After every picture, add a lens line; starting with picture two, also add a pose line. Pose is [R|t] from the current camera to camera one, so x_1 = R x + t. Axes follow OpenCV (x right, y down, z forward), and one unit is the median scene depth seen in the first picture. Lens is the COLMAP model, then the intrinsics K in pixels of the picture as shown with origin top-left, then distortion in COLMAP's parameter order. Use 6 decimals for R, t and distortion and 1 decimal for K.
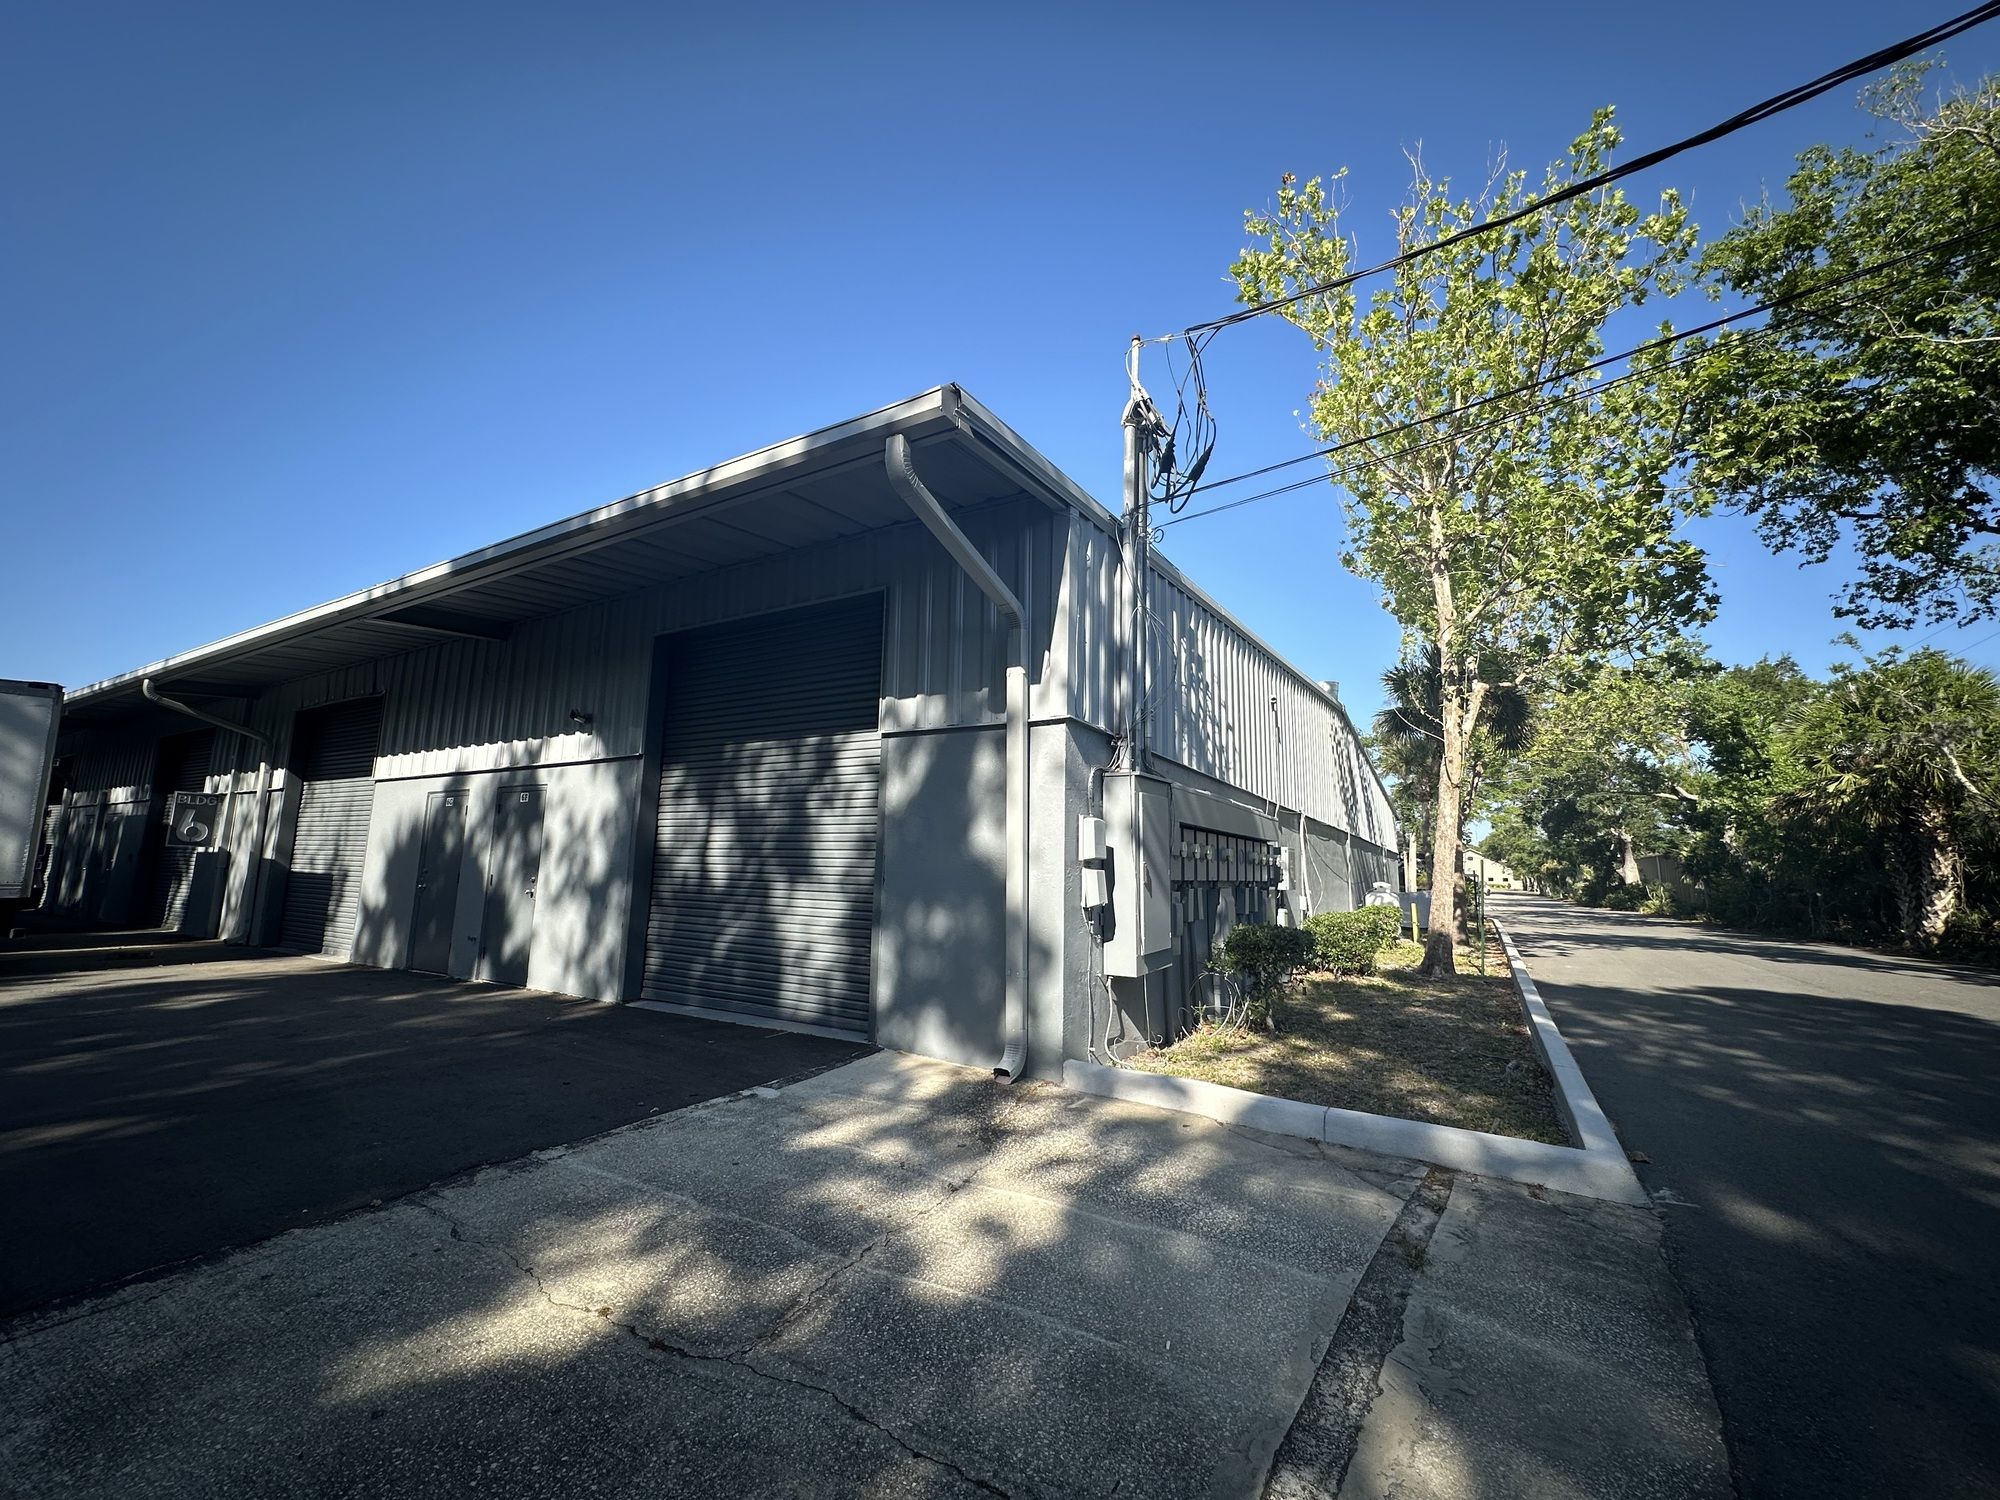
lens RADIAL K [[801.1, 0, 1000.3], [0, 801.1, 753.8], [0, 0, 1]] dist [-0.001980, 0.000827]
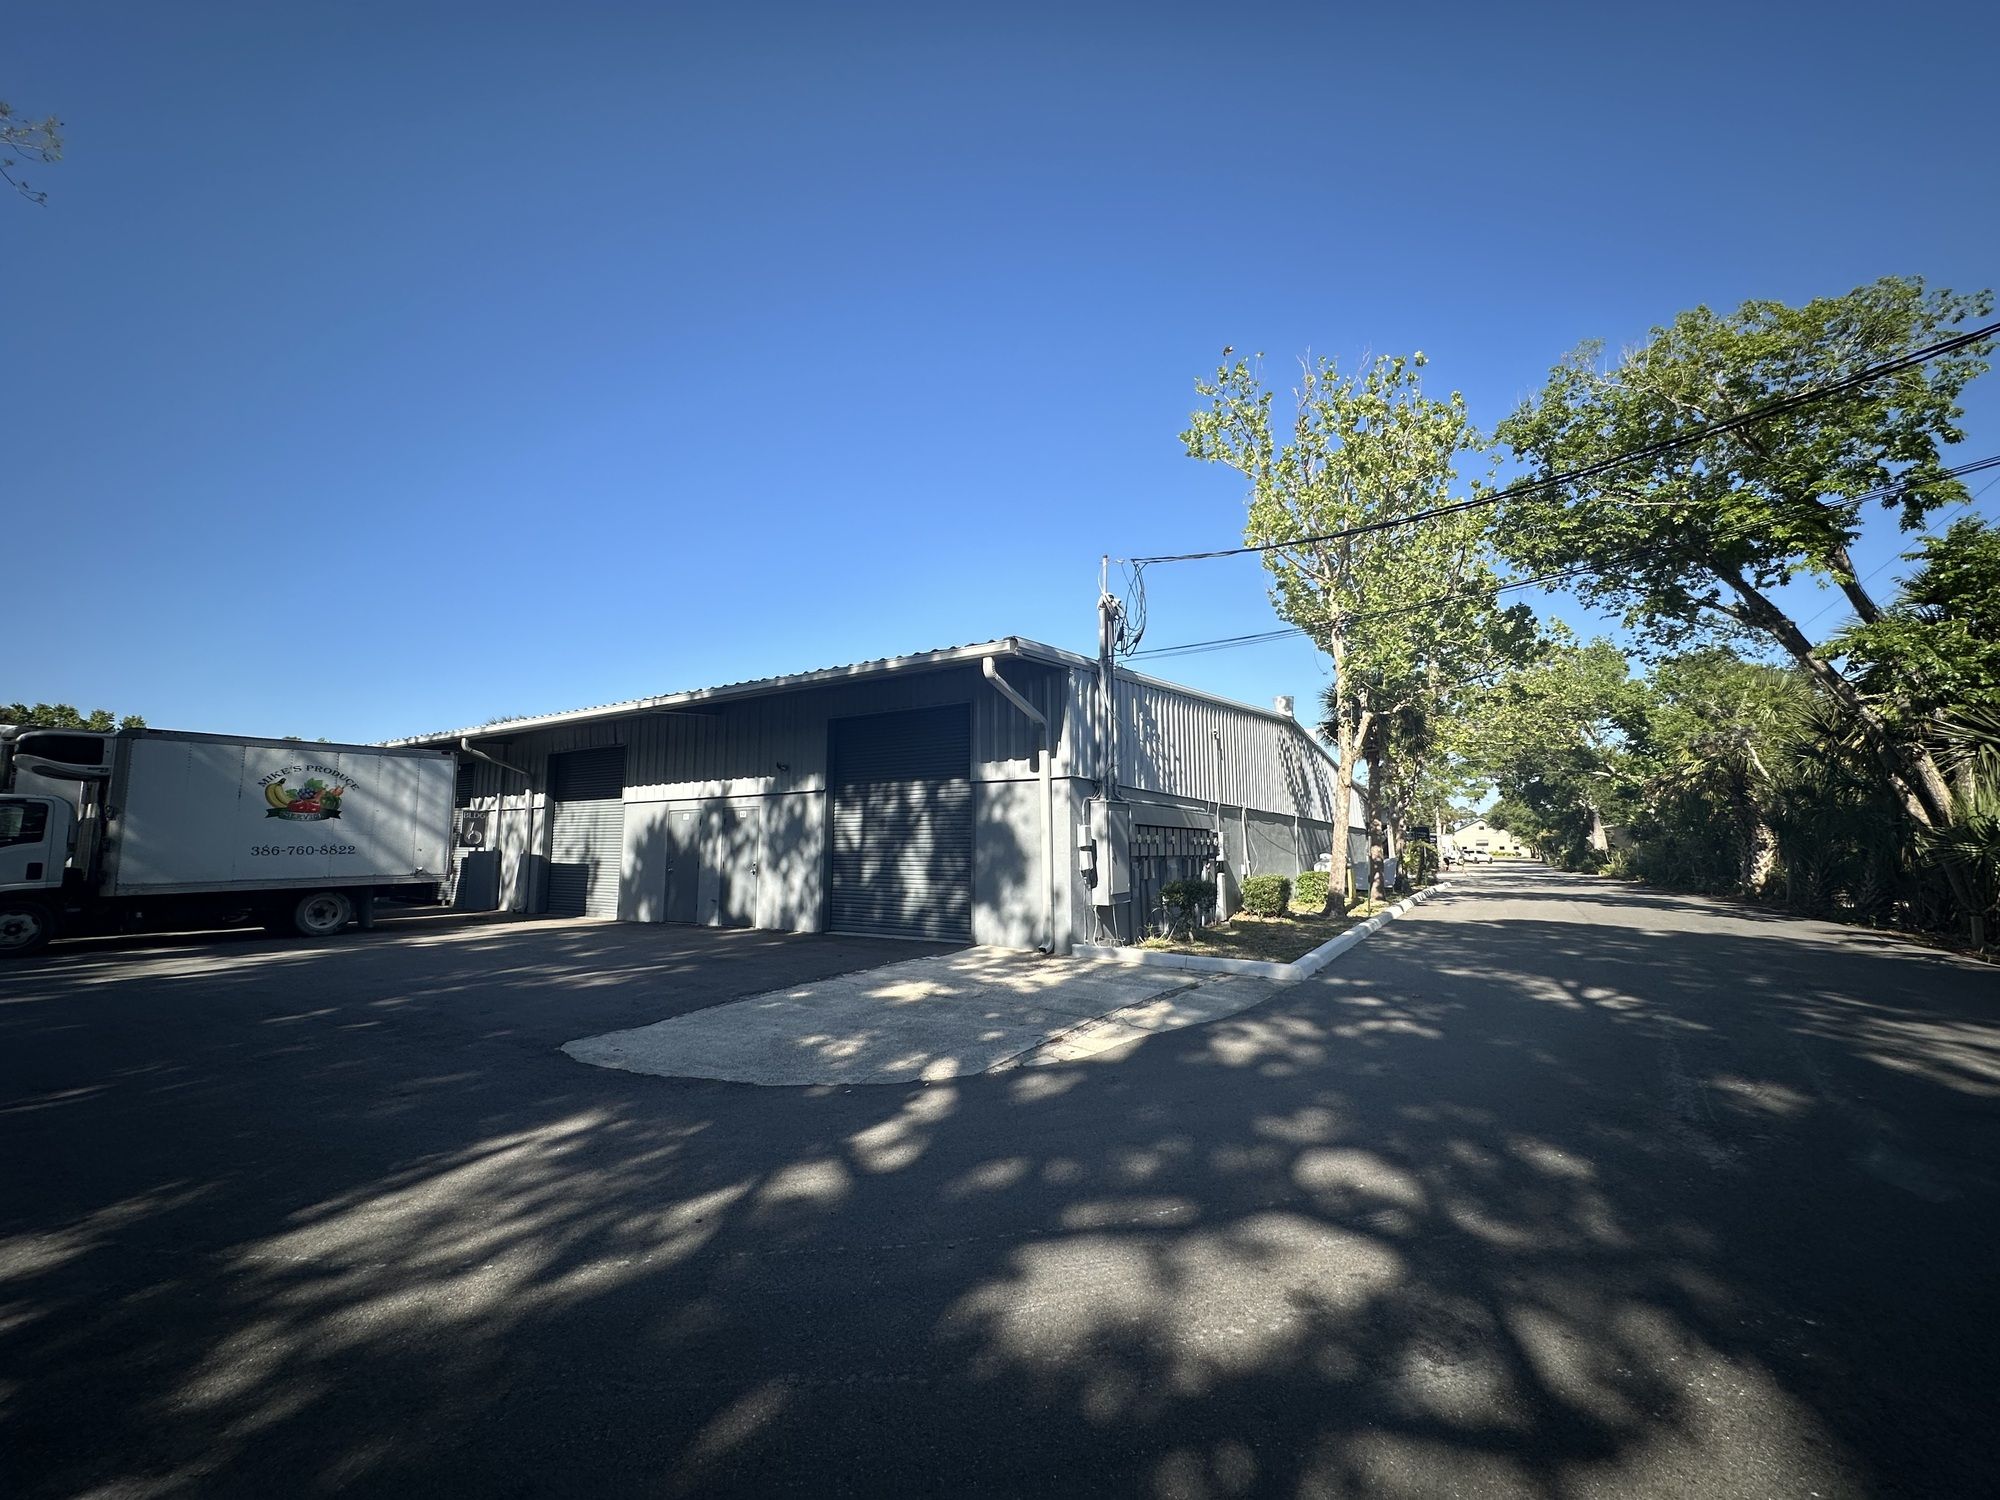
lens RADIAL K [[801.1, 0, 999.9], [0, 801.1, 748.1], [0, 0, 1]] dist [-0.001980, 0.000827]
pose [[0.999436, -0.024621, -0.022823, -0.022978], [0.025037, 0.999522, 0.018140, -0.080106], [0.022366, -0.018701, 0.999575, -0.515693]]
